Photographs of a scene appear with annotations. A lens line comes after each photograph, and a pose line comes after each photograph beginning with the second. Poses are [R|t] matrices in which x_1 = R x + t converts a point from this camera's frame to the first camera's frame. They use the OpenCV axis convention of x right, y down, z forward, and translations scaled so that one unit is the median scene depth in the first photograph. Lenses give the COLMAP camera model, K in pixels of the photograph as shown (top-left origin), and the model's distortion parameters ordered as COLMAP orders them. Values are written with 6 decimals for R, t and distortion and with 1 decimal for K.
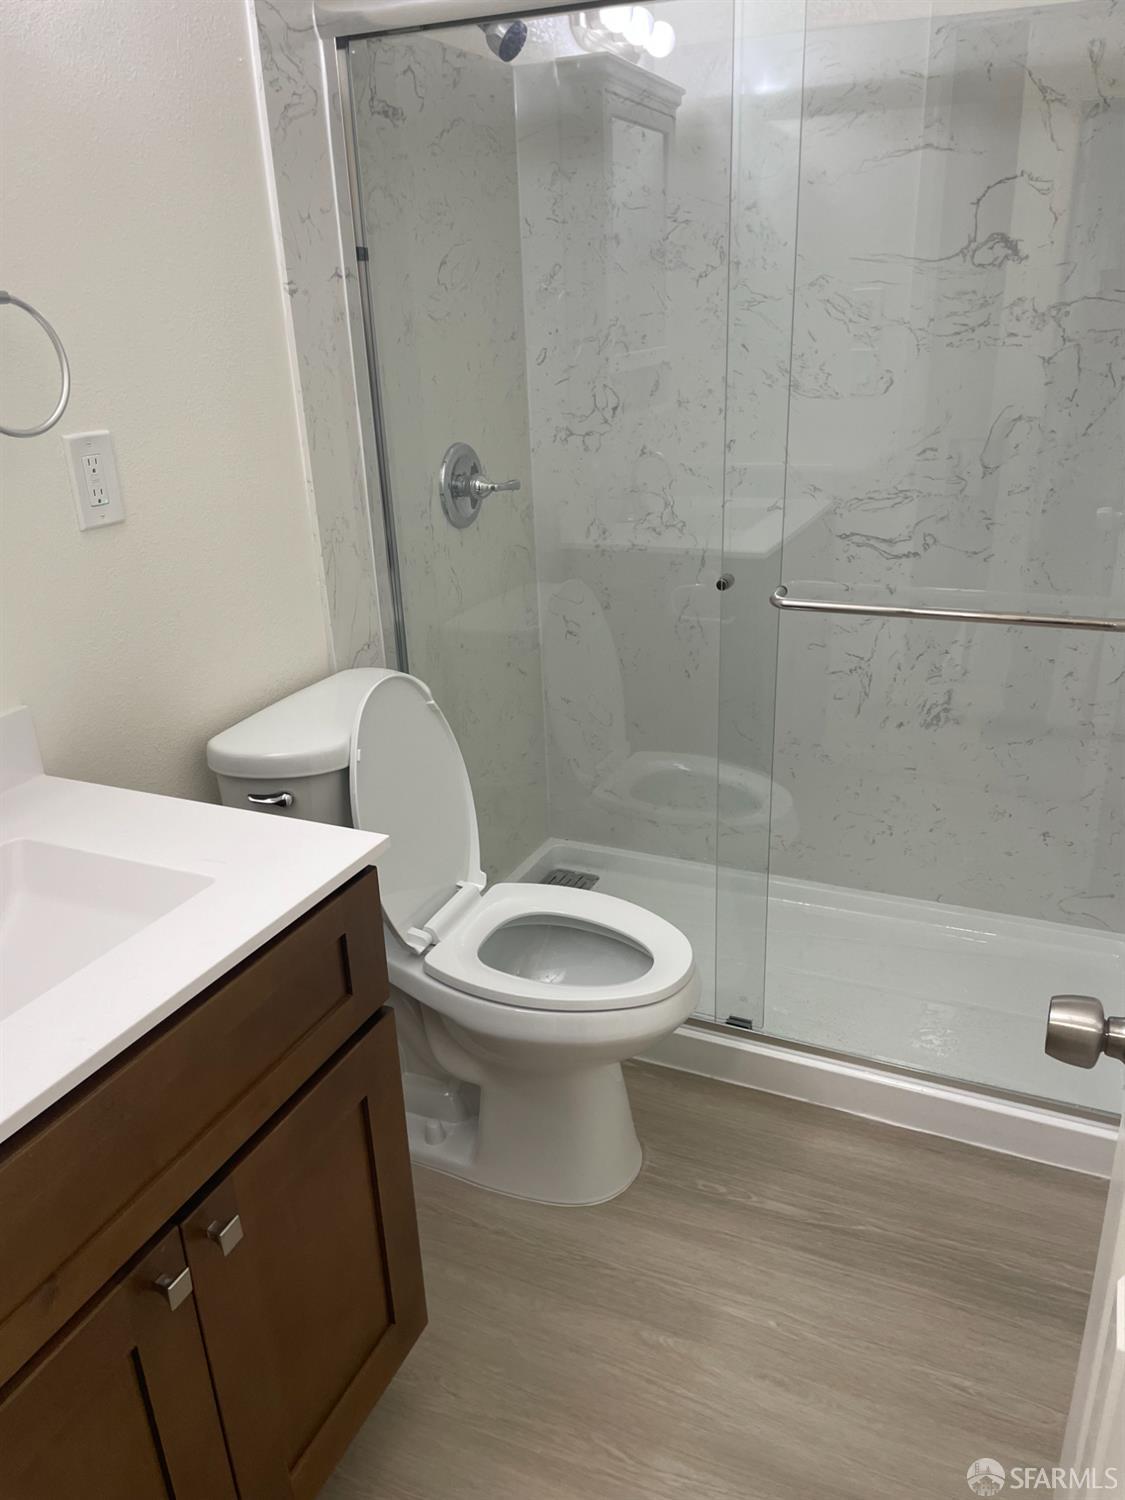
lens RADIAL K [[1171.5, 0, 558.8], [0, 1171.5, 754.9], [0, 0, 1]] dist [0.124029, -0.136176]
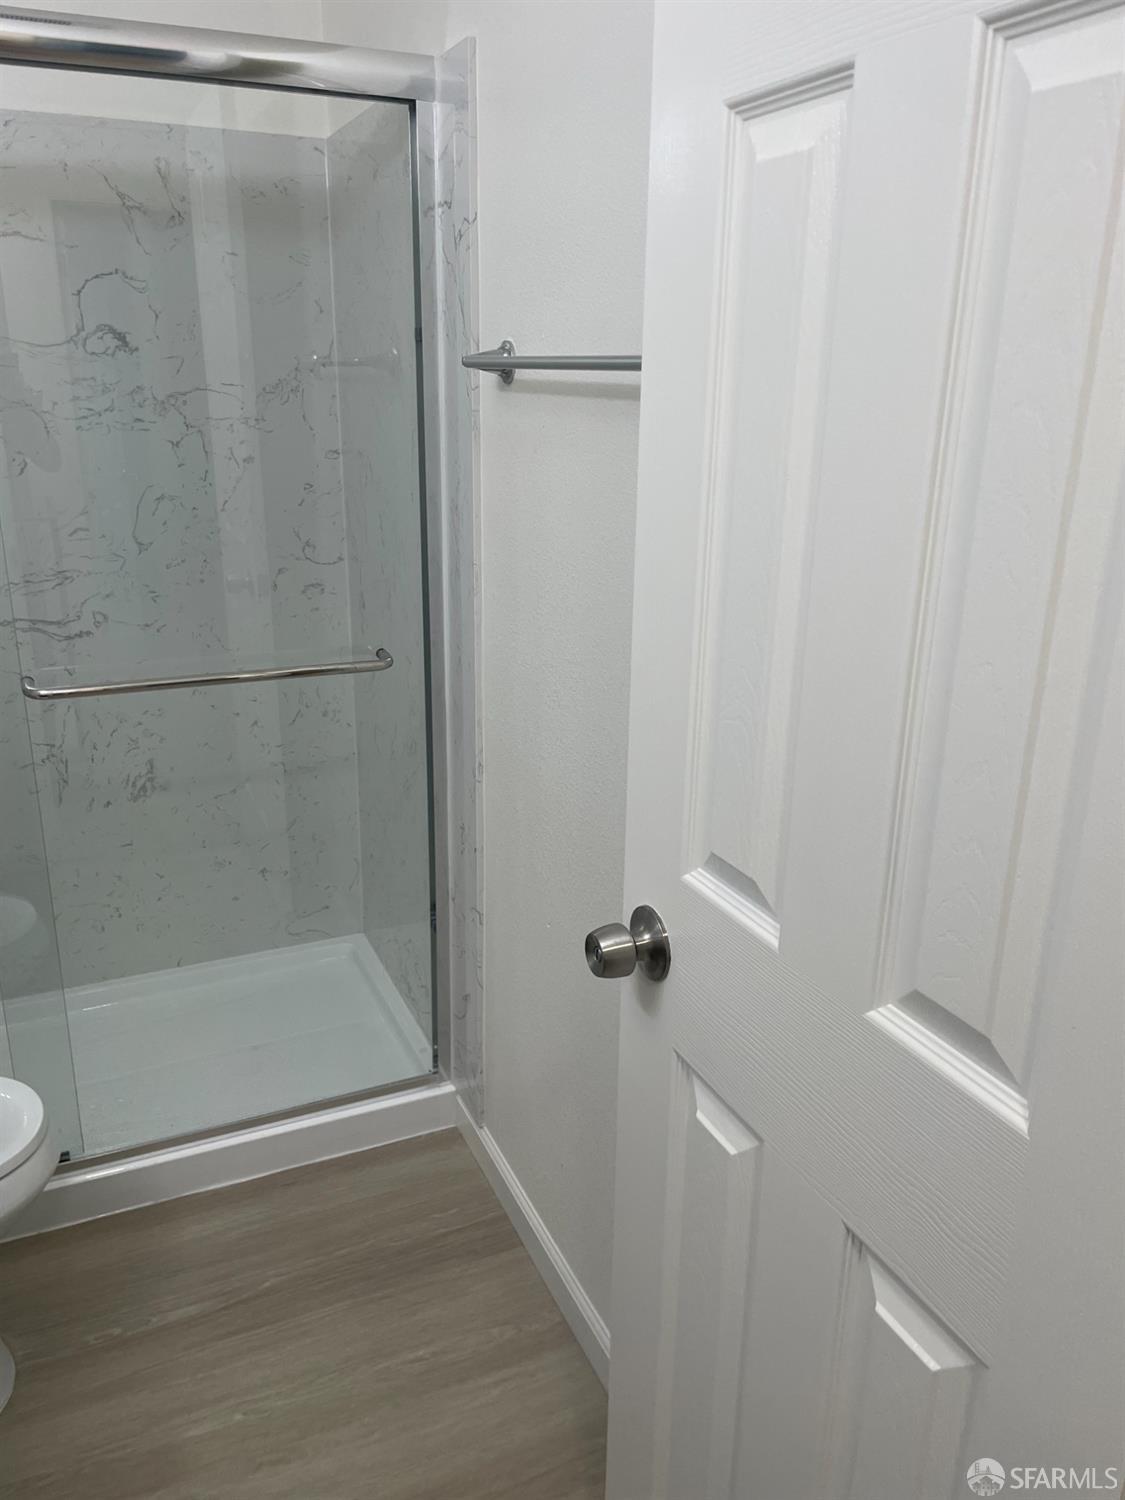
lens RADIAL K [[1171.5, 0, 558.8], [0, 1171.5, 754.9], [0, 0, 1]] dist [0.124029, -0.136176]
pose [[0.672075, -0.198281, 0.713442, -0.185255], [0.242097, 0.969370, 0.041349, -0.017923], [-0.699789, 0.144933, 0.699493, 0.046107]]
